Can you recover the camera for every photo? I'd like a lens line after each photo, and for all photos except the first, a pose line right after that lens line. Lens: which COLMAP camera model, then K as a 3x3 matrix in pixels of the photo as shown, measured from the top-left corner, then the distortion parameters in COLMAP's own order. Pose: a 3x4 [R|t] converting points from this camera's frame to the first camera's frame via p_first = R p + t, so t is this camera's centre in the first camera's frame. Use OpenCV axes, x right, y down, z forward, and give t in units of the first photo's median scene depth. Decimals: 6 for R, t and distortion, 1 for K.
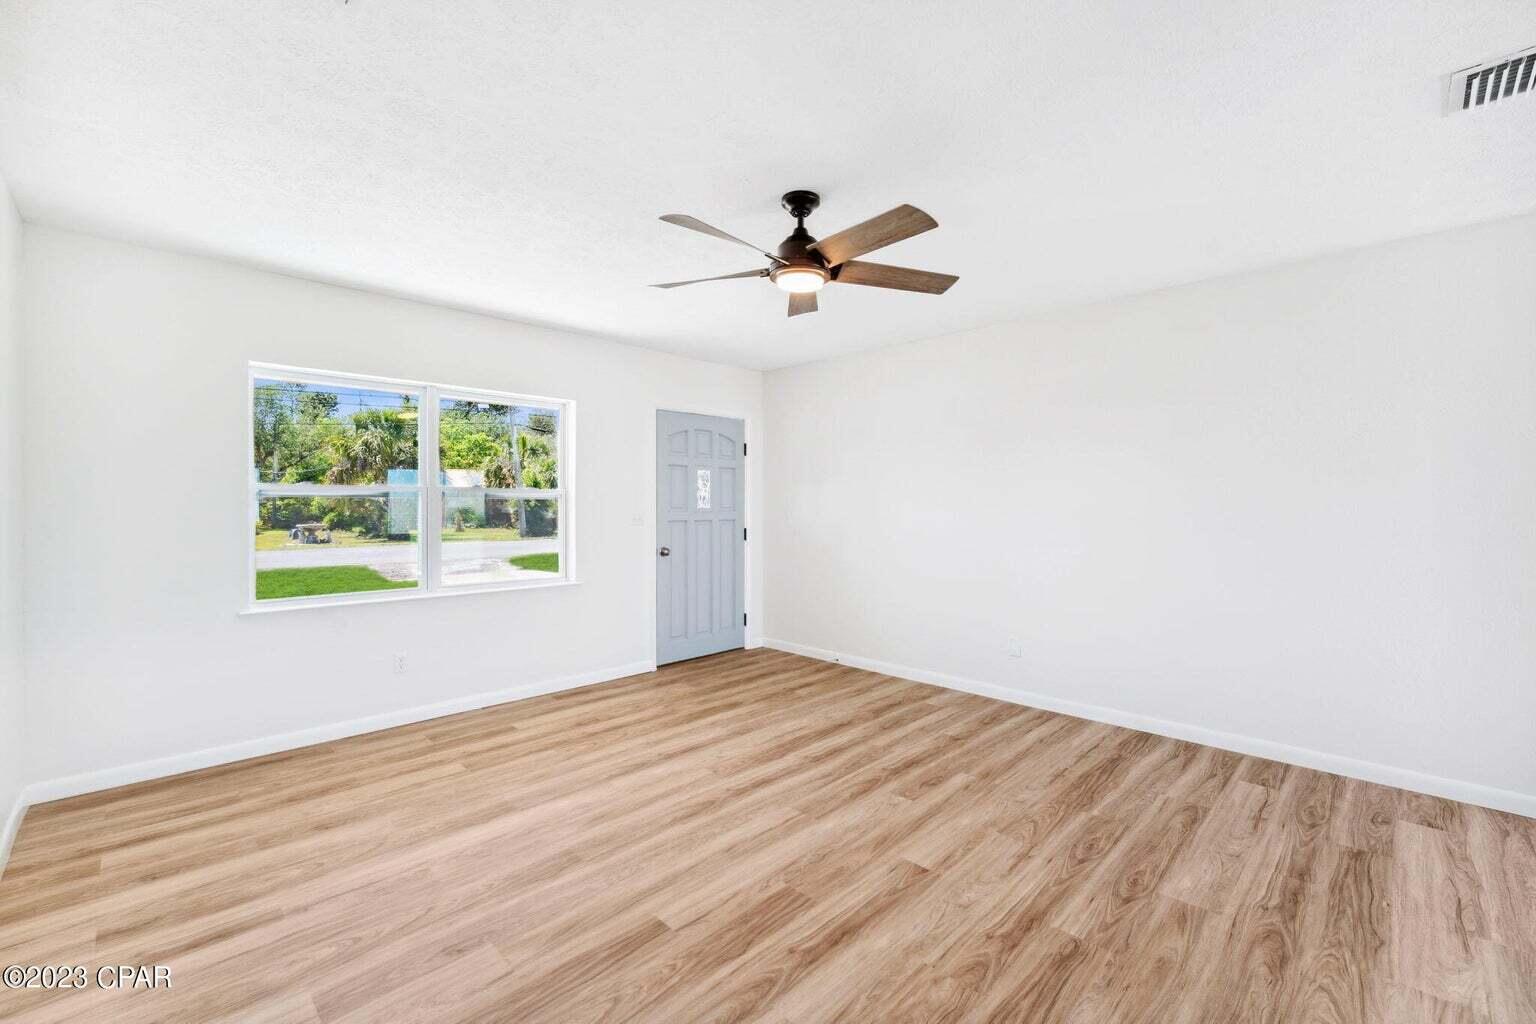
lens RADIAL K [[647.6, 0, 767.0], [0, 647.6, 507.6], [0, 0, 1]] dist [-0.002334, -0.000032]
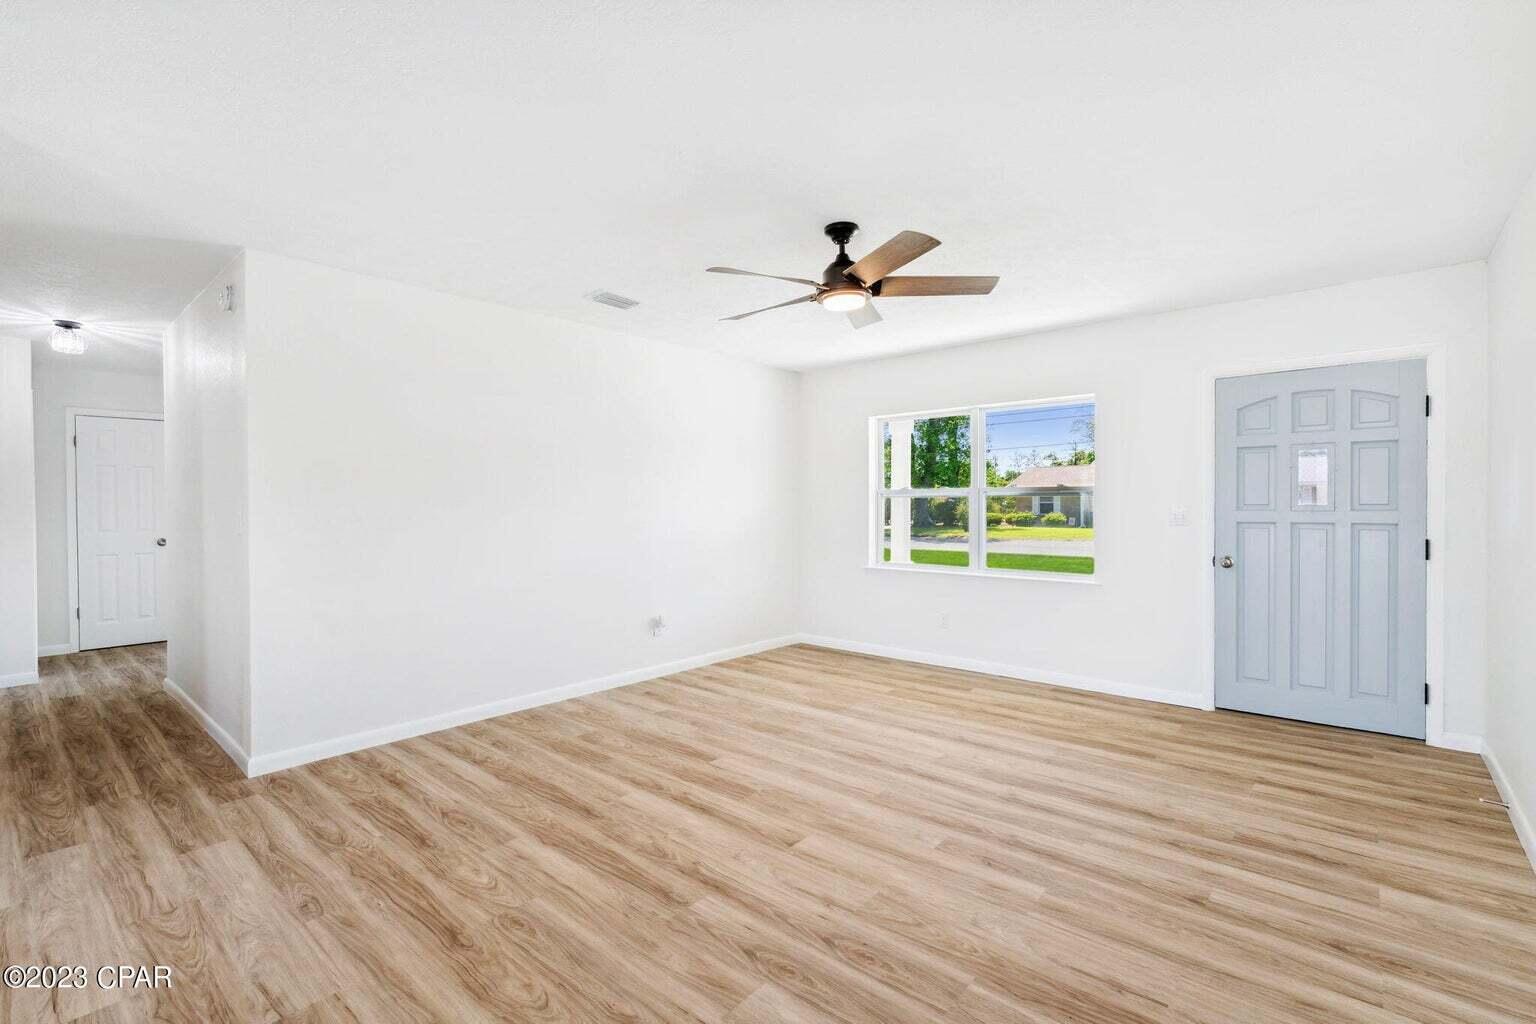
lens RADIAL K [[680.0, 0, 764.3], [0, 680.0, 507.9], [0, 0, 1]] dist [-0.002886, -0.000302]
pose [[0.063817, 0.003869, -0.997954, 1.019919], [0.001073, 0.999992, 0.003946, 0.000078], [0.997961, -0.001323, 0.063813, 0.665105]]
